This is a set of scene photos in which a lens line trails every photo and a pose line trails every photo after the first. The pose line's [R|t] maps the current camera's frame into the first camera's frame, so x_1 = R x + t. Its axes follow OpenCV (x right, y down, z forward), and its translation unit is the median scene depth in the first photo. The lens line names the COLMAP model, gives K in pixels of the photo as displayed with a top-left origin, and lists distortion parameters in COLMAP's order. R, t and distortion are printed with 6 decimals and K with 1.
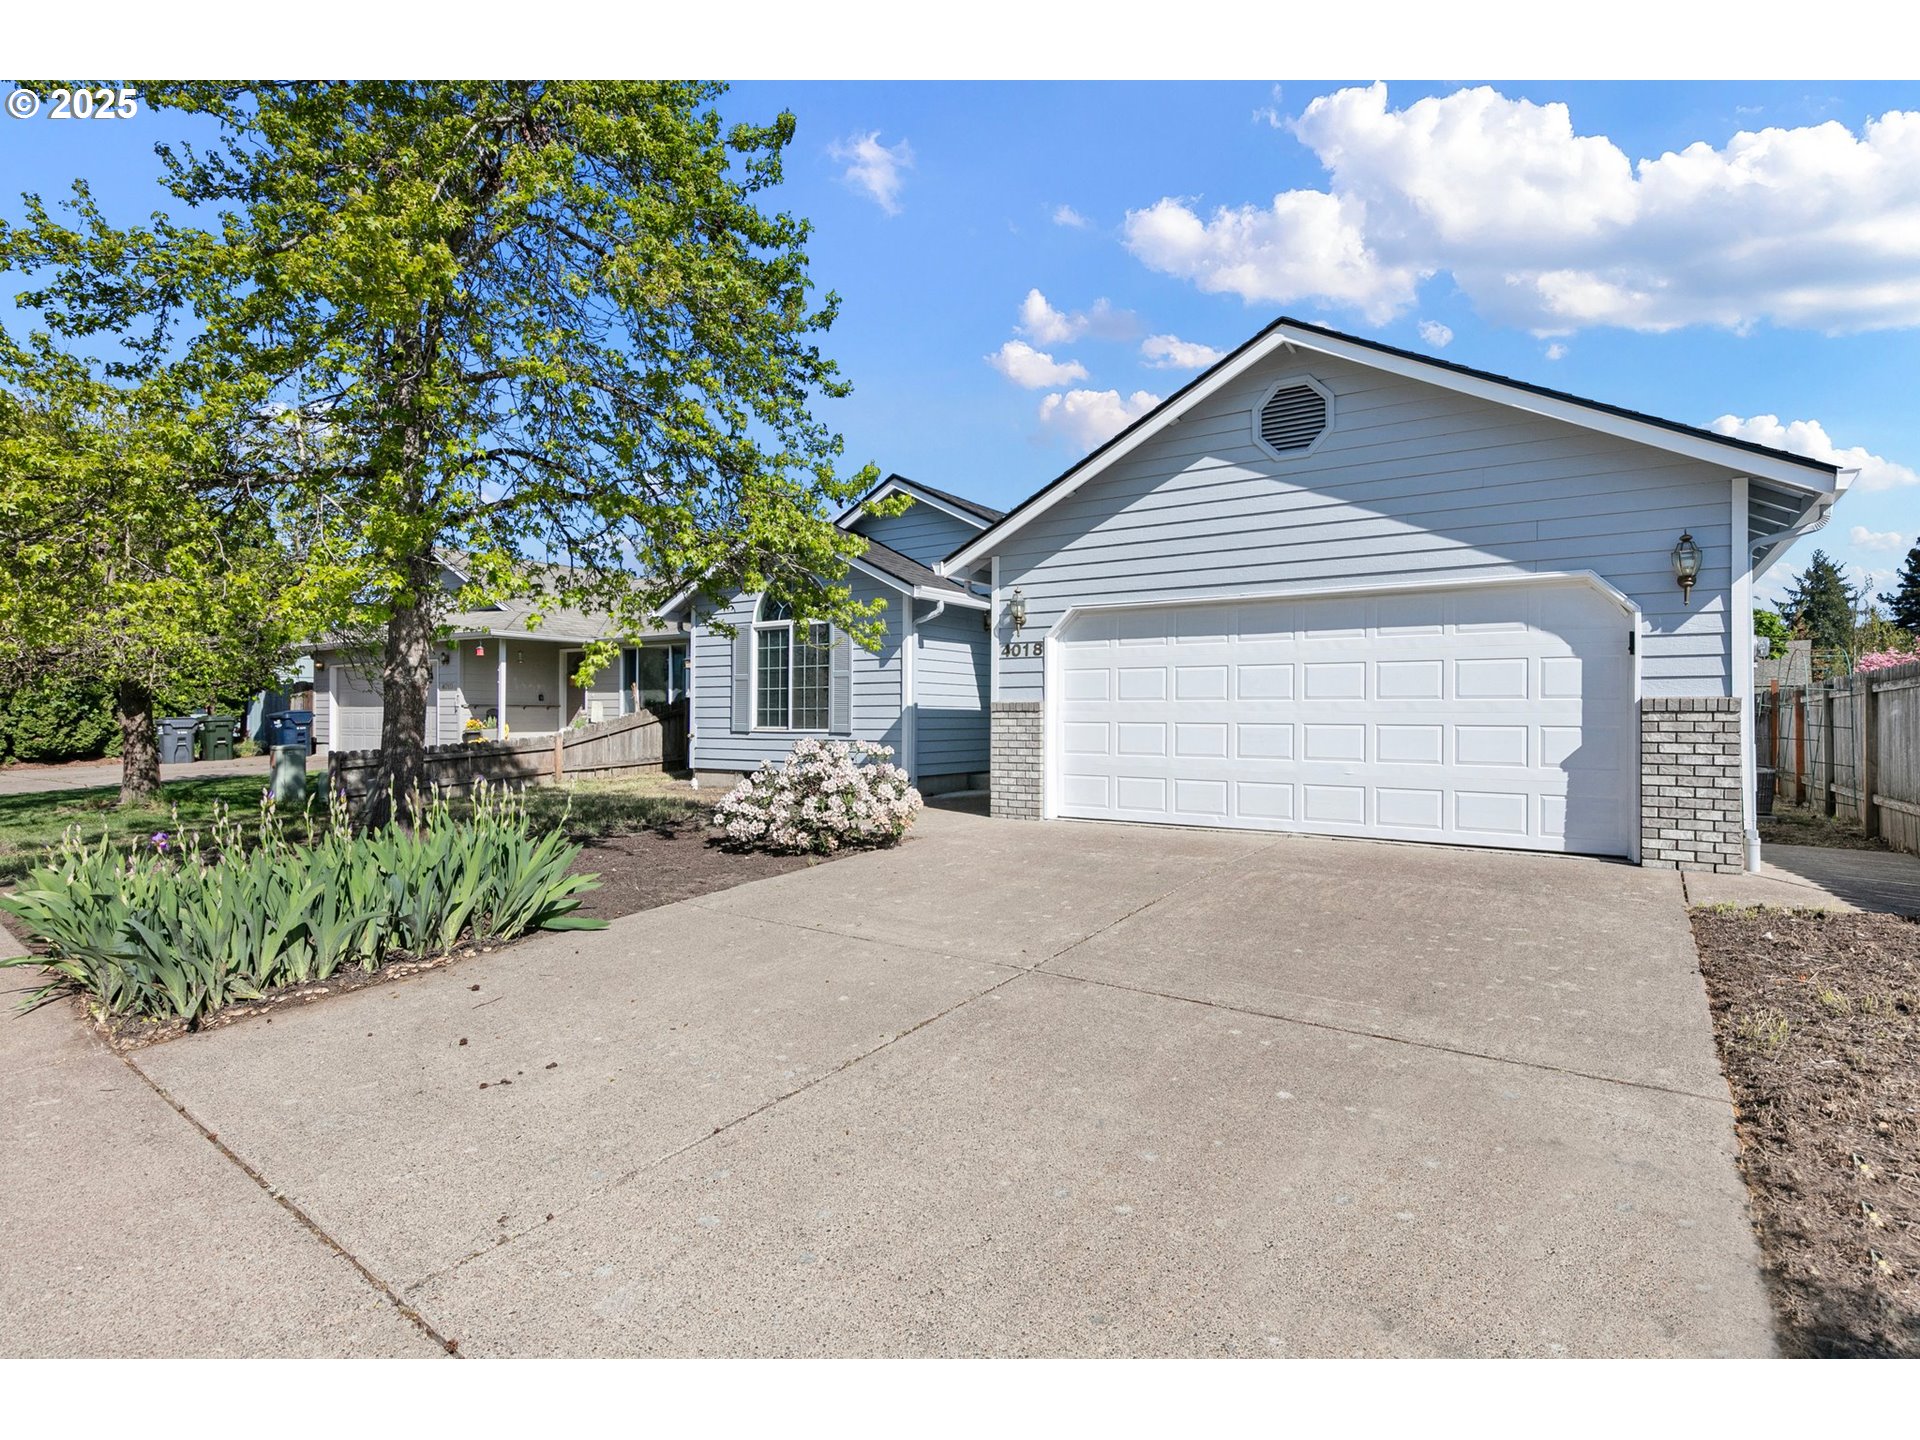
lens RADIAL K [[905.0, 0, 1006.9], [0, 905.0, 716.0], [0, 0, 1]] dist [0.002624, -0.000218]
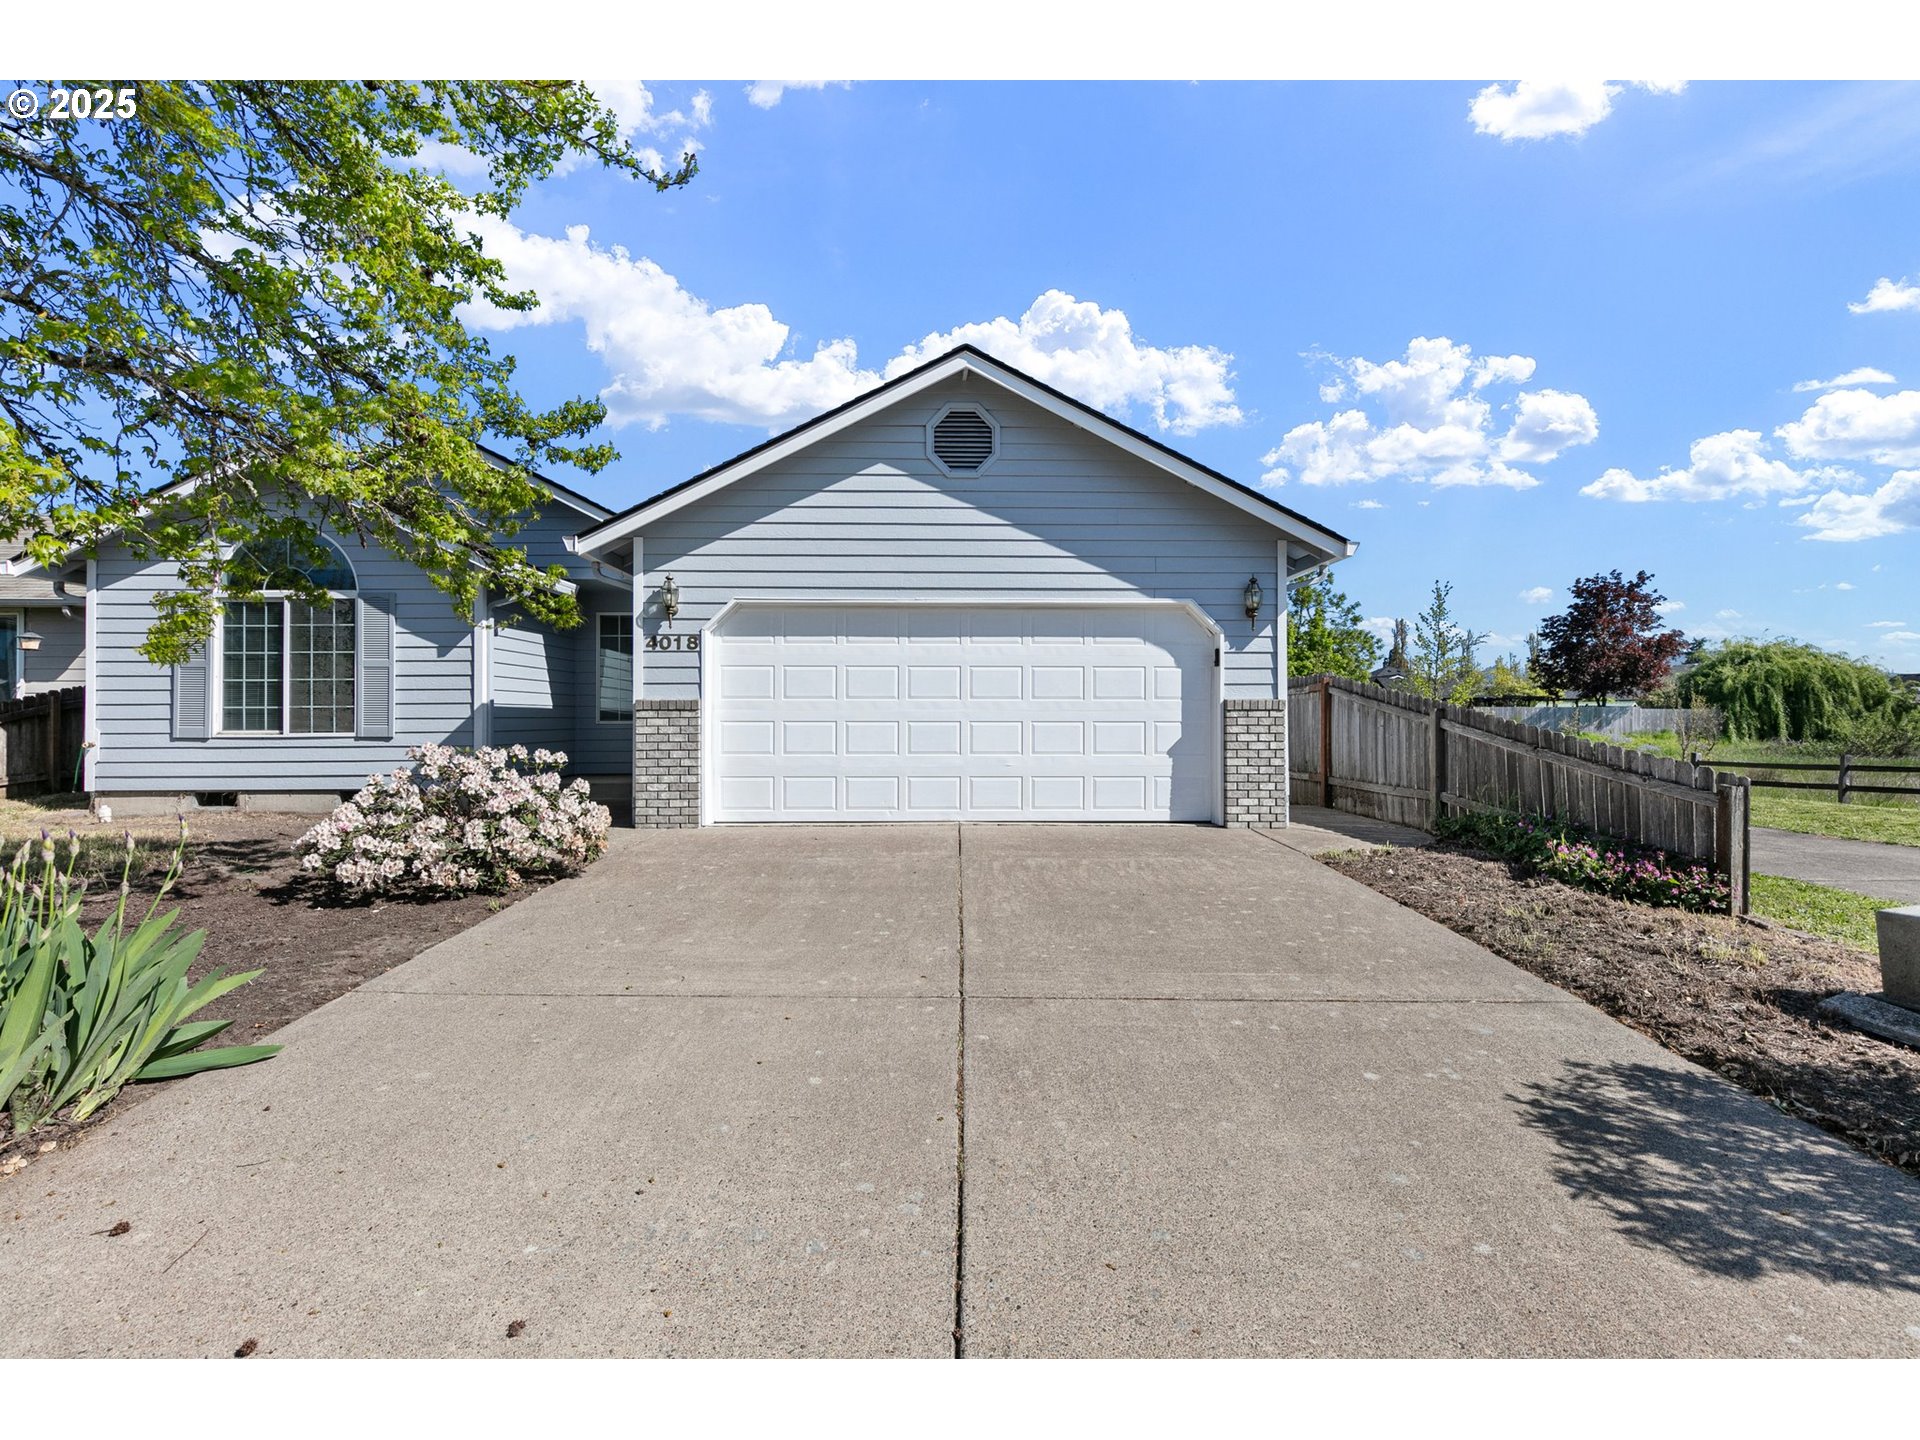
lens RADIAL K [[823.2, 0, 943.5], [0, 823.2, 716.9], [0, 0, 1]] dist [0.004210, 0.000180]
pose [[0.840639, -0.004284, 0.541579, -0.234981], [0.003130, 0.999990, 0.003052, 0.000254], [-0.541587, -0.000871, 0.840644, 0.176744]]
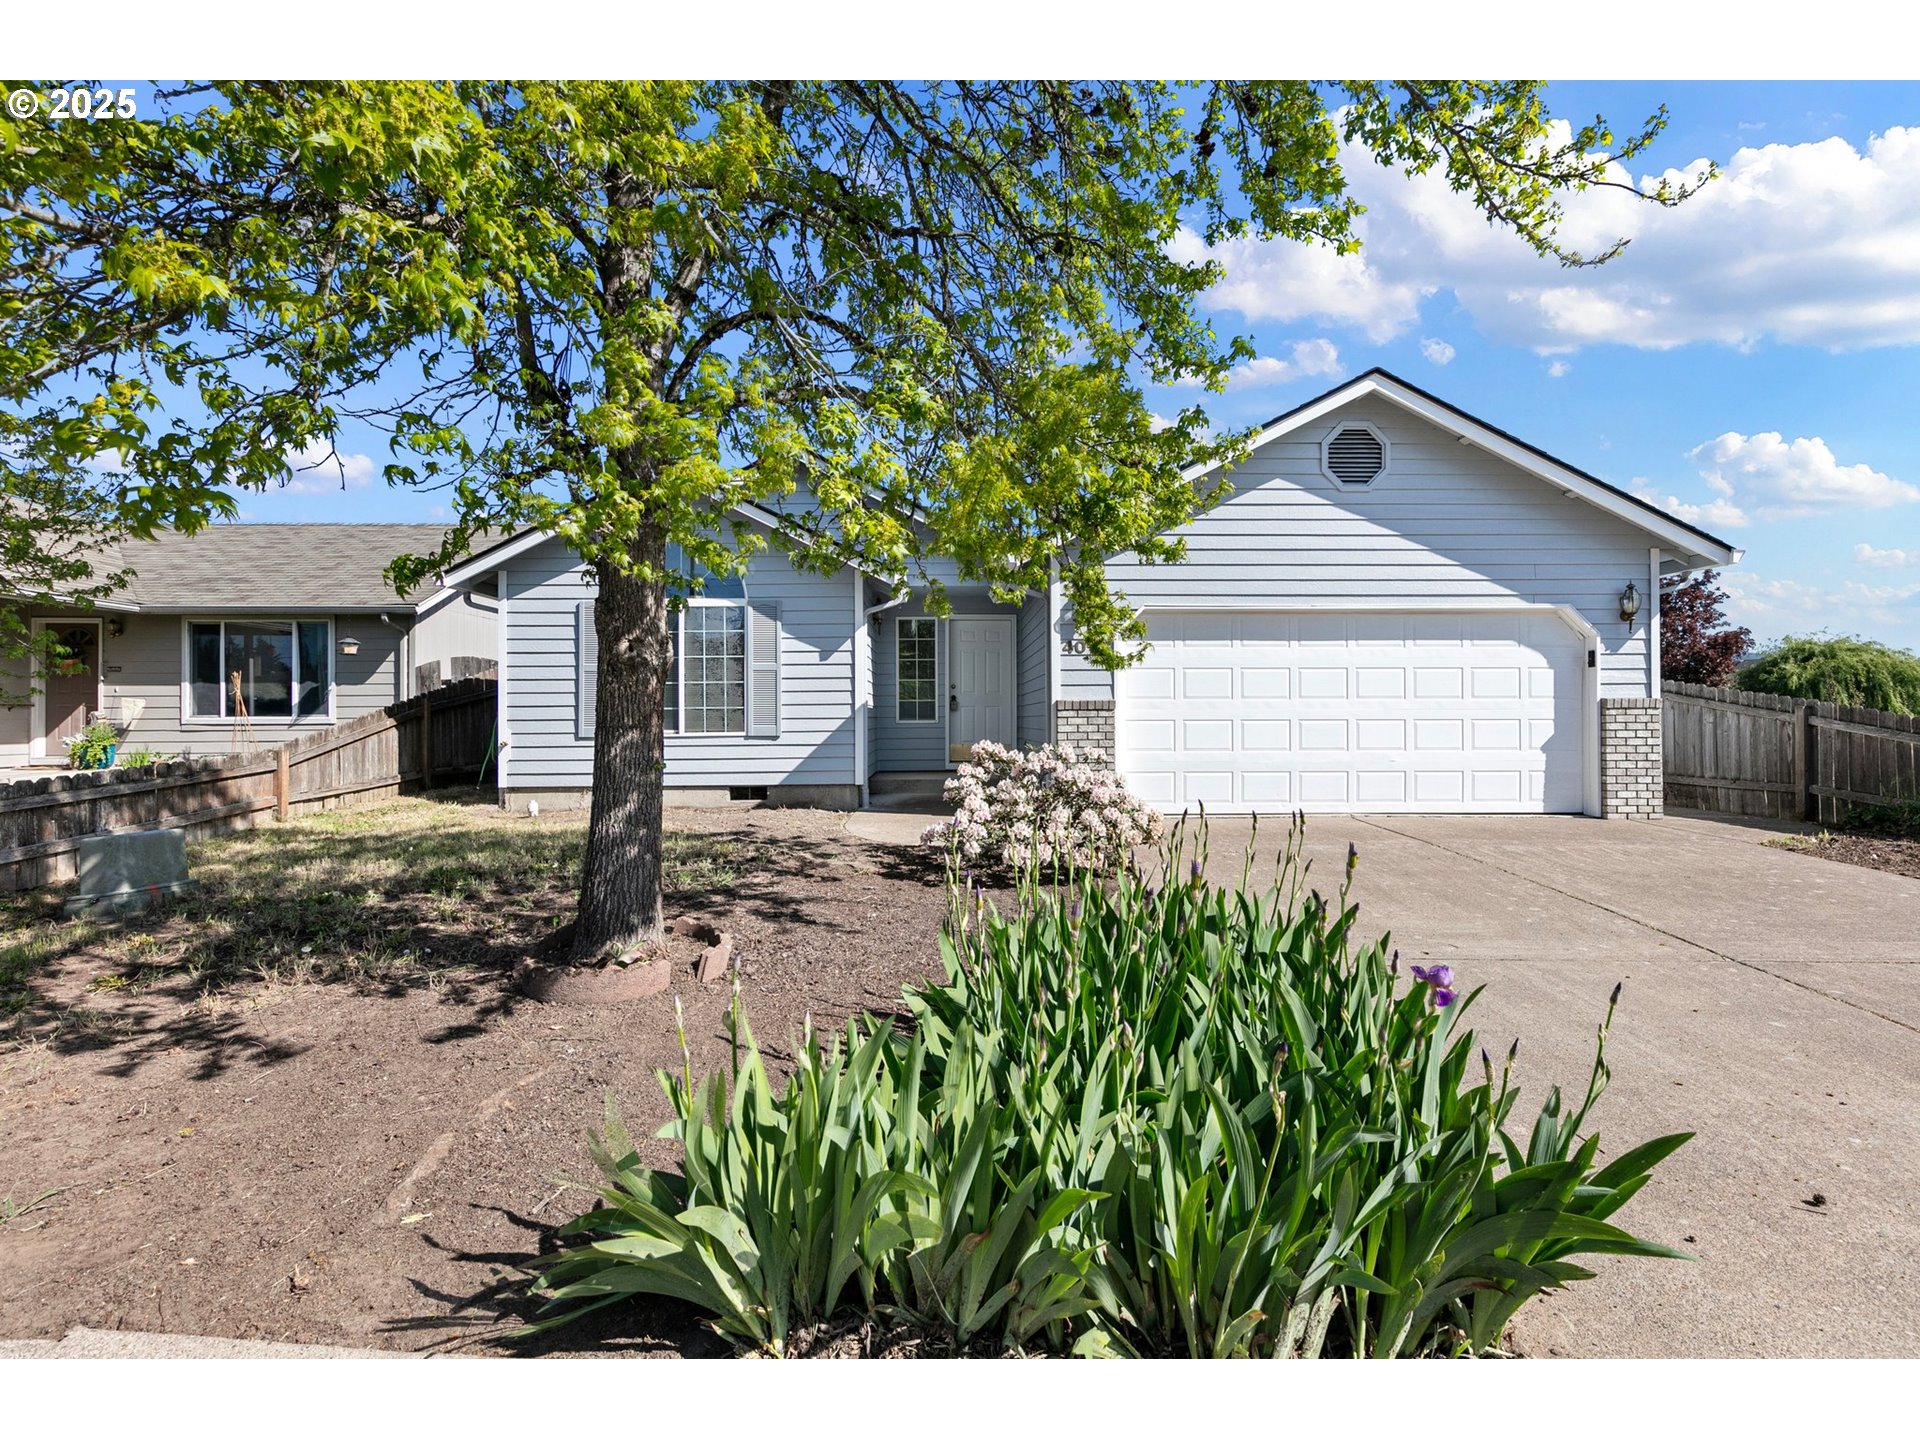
lens RADIAL K [[814.9, 0, 963.7], [0, 814.9, 714.8], [0, 0, 1]] dist [0.005445, -0.000298]
pose [[0.844055, -0.006352, 0.536219, -0.655822], [0.006275, 0.999978, 0.001967, -0.002595], [-0.536220, 0.001704, 0.844077, 0.377435]]
